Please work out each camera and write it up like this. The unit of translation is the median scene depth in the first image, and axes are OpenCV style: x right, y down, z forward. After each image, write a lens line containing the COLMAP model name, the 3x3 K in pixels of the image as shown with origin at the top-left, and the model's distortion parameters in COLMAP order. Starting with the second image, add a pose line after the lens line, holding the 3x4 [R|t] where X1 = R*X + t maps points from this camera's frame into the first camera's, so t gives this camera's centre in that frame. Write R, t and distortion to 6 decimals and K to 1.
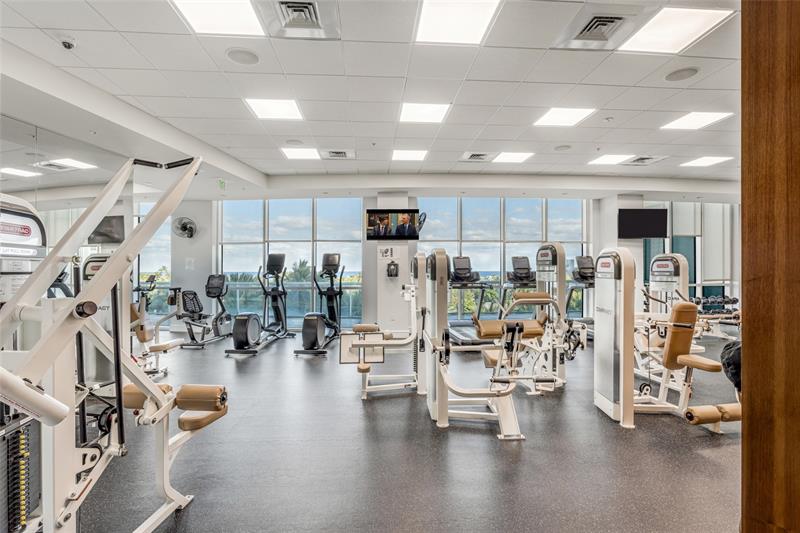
lens RADIAL K [[389.8, 0, 399.2], [0, 389.8, 270.9], [0, 0, 1]] dist [-0.003288, 0.001203]
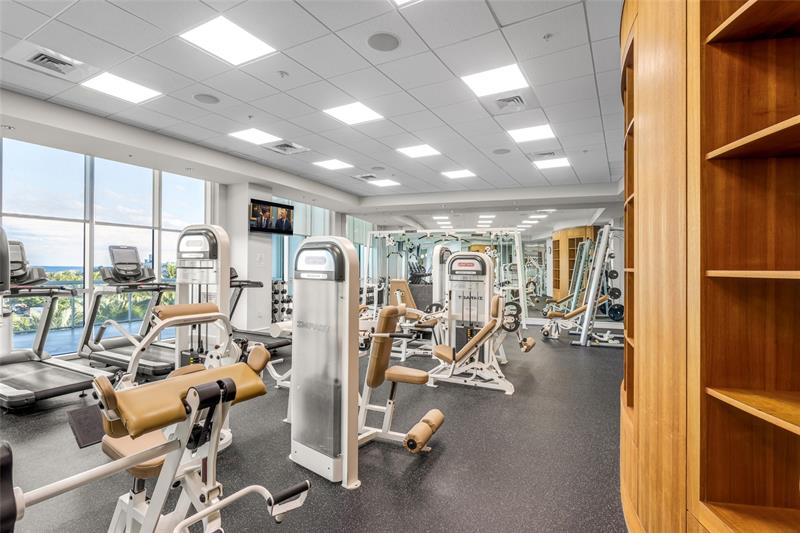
lens RADIAL K [[389.8, 0, 403.4], [0, 389.8, 268.5], [0, 0, 1]] dist [-0.003288, 0.001203]
pose [[0.555828, 0.007768, 0.831261, 0.020055], [-0.010237, 0.999944, -0.002500, -0.000296], [-0.831234, -0.007120, 0.555877, 0.277240]]
